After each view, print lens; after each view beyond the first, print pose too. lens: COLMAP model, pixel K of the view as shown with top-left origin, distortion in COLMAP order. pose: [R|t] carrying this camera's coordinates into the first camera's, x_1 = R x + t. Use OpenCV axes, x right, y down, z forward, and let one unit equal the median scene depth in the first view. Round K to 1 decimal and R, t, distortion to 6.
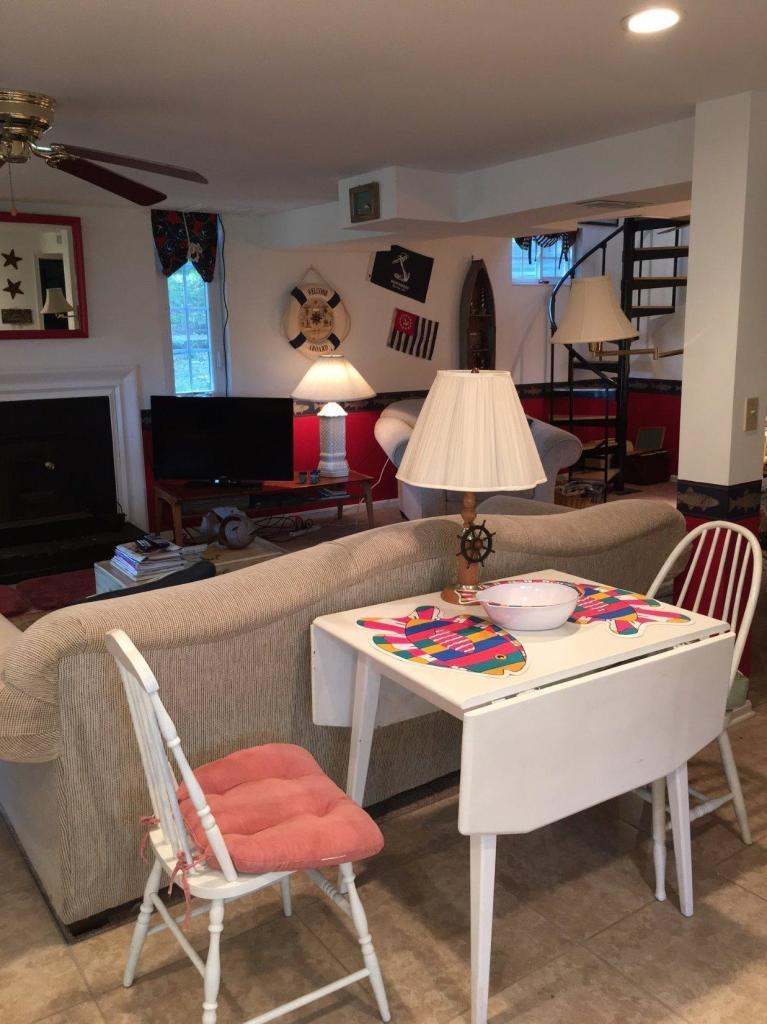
lens RADIAL K [[865.9, 0, 383.6], [0, 865.9, 493.7], [0, 0, 1]] dist [0.080486, -0.108336]
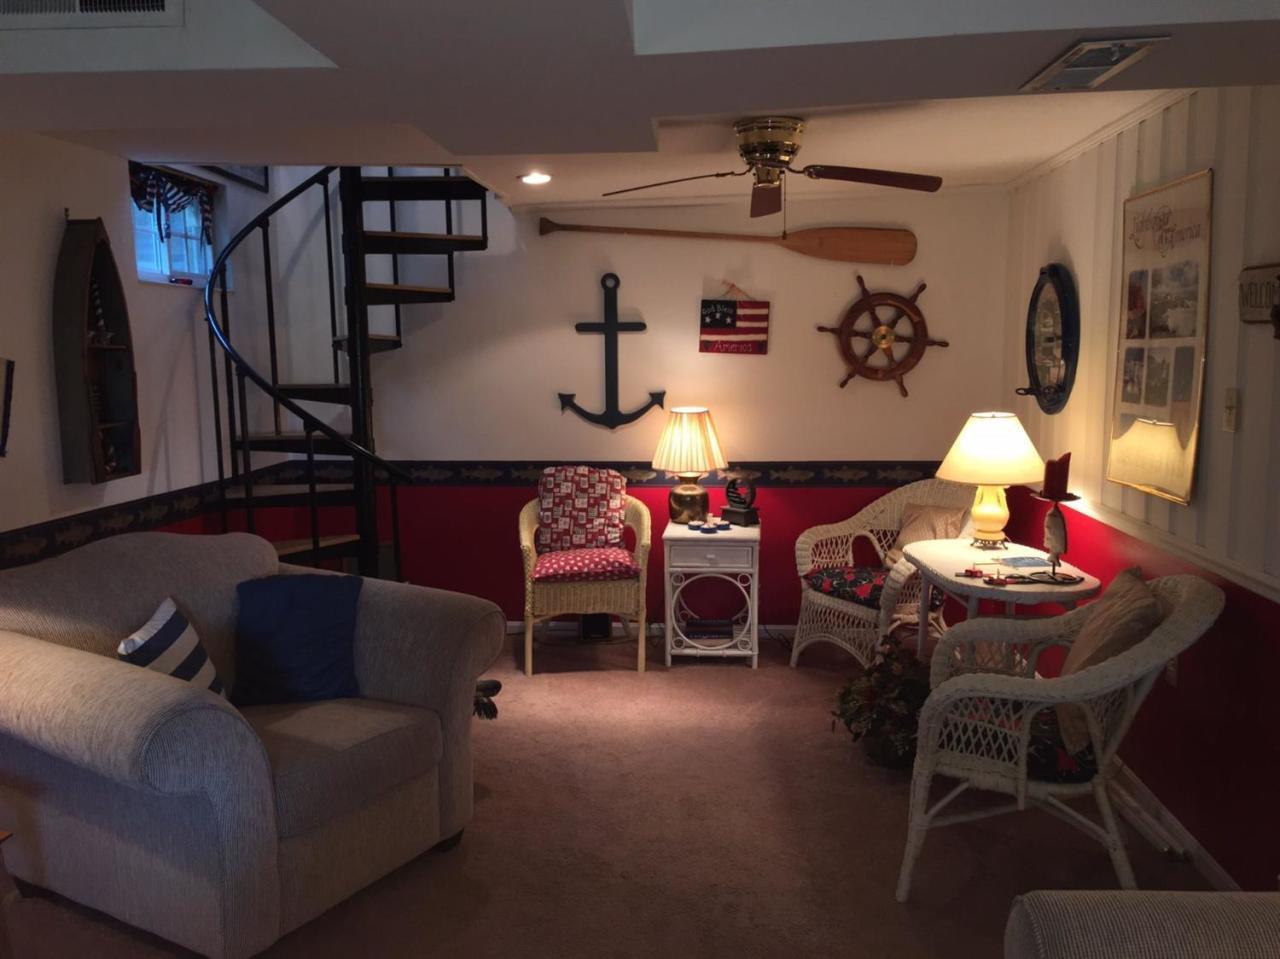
lens RADIAL K [[1082.3, 0, 629.7], [0, 1082.3, 463.2], [0, 0, 1]] dist [0.080486, -0.108336]
pose [[0.547752, -0.078355, 0.832963, -0.204943], [0.169859, 0.985285, -0.019014, -0.093206], [-0.819217, 0.151901, 0.553001, 0.496471]]
